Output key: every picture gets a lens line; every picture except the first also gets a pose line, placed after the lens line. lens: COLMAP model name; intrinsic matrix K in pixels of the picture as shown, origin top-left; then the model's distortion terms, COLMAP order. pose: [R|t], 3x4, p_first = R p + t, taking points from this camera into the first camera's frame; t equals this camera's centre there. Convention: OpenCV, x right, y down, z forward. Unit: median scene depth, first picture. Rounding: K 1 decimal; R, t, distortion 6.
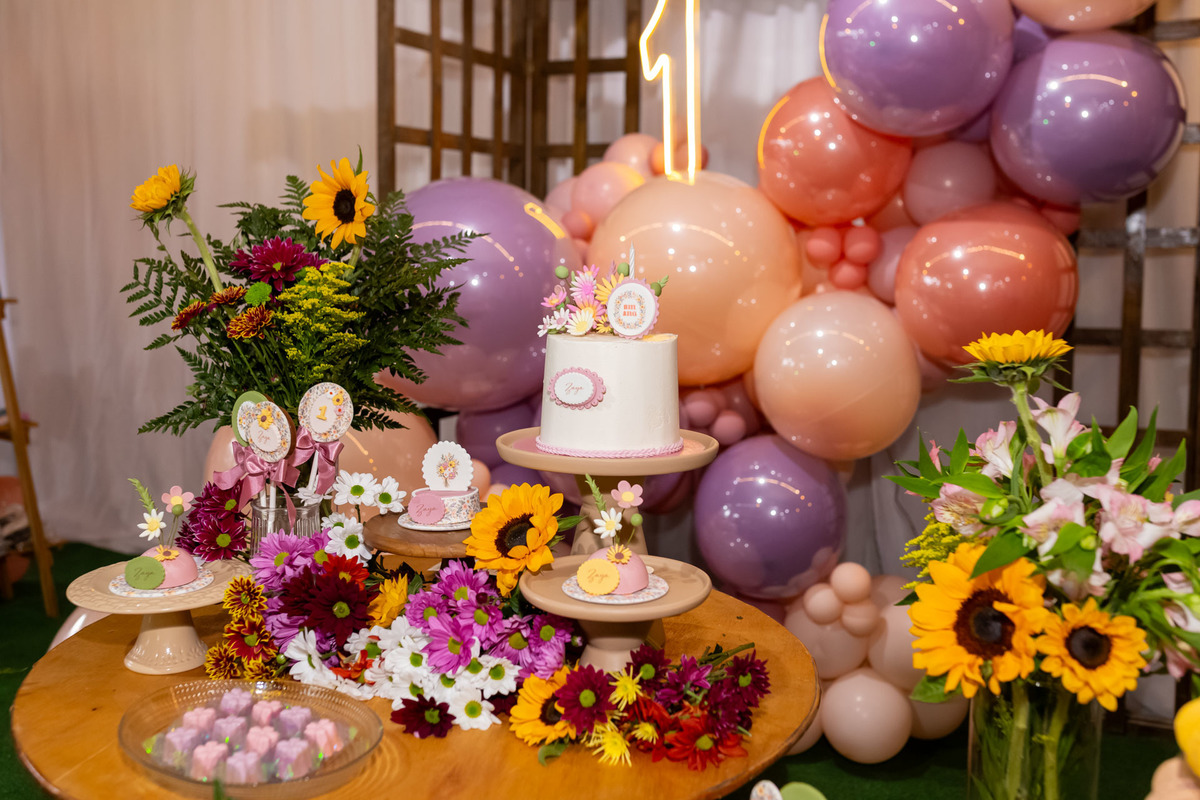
lens RADIAL K [[1116.7, 0, 595.6], [0, 1116.7, 398.4], [0, 0, 1]] dist [-0.048330, 0.000000]
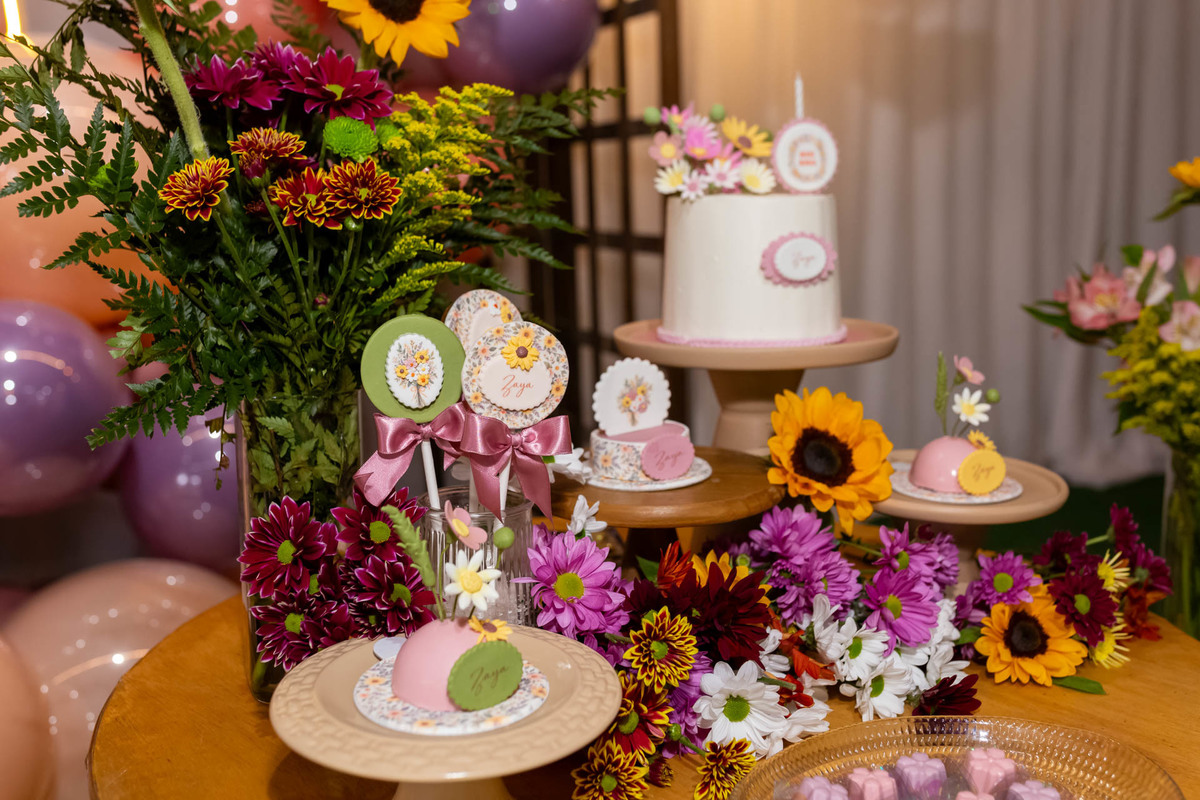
lens RADIAL K [[1116.7, 0, 597.5], [0, 1116.7, 400.5], [0, 0, 1]] dist [-0.048330, 0.000000]
pose [[0.629387, -0.164039, 0.759581, -0.355474], [0.124053, 0.986140, 0.110176, -0.007421], [-0.767126, 0.024885, 0.641013, 0.310627]]
